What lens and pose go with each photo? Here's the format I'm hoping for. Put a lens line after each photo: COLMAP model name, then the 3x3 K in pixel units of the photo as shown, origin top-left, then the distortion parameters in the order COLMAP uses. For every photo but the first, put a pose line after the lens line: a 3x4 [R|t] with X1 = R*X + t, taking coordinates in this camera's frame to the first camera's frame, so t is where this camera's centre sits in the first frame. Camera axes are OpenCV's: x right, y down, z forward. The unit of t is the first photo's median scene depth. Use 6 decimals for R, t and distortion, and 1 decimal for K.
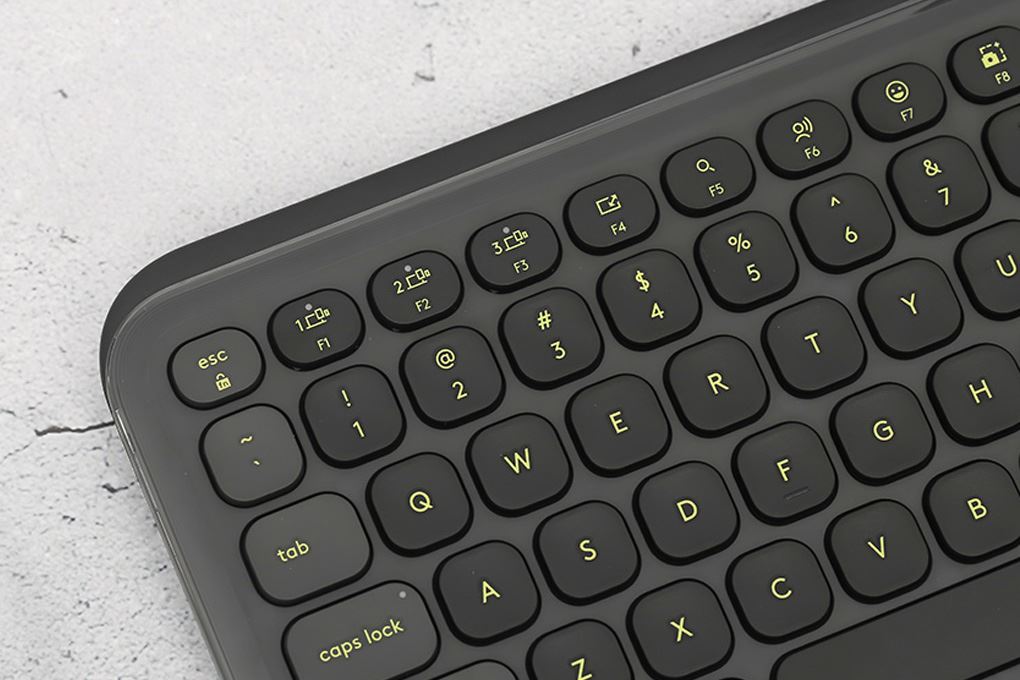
lens RADIAL K [[3373.1, 0, 403.3], [0, 3373.1, 560.7], [0, 0, 1]] dist [-0.014682, 0.000000]
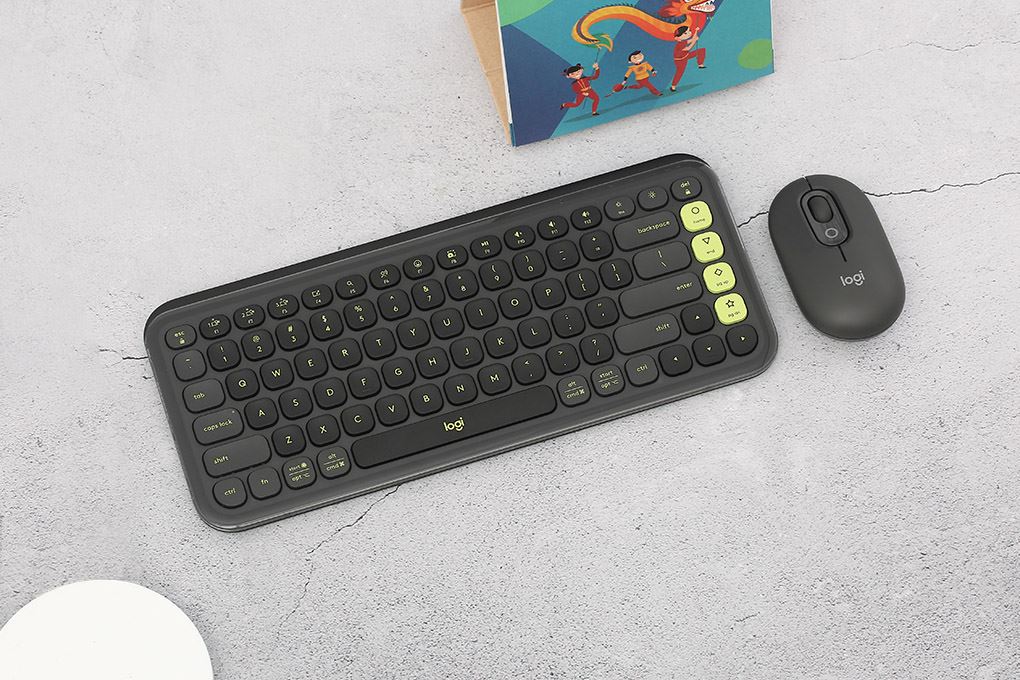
lens RADIAL K [[3373.1, 0, 482.3], [0, 3373.1, 440.1], [0, 0, 1]] dist [-0.014682, 0.000000]
pose [[0.995299, 0.063090, -0.073475, 0.441342], [-0.073750, 0.985499, -0.152815, 0.475942], [0.062769, 0.157516, 0.985520, -1.951839]]
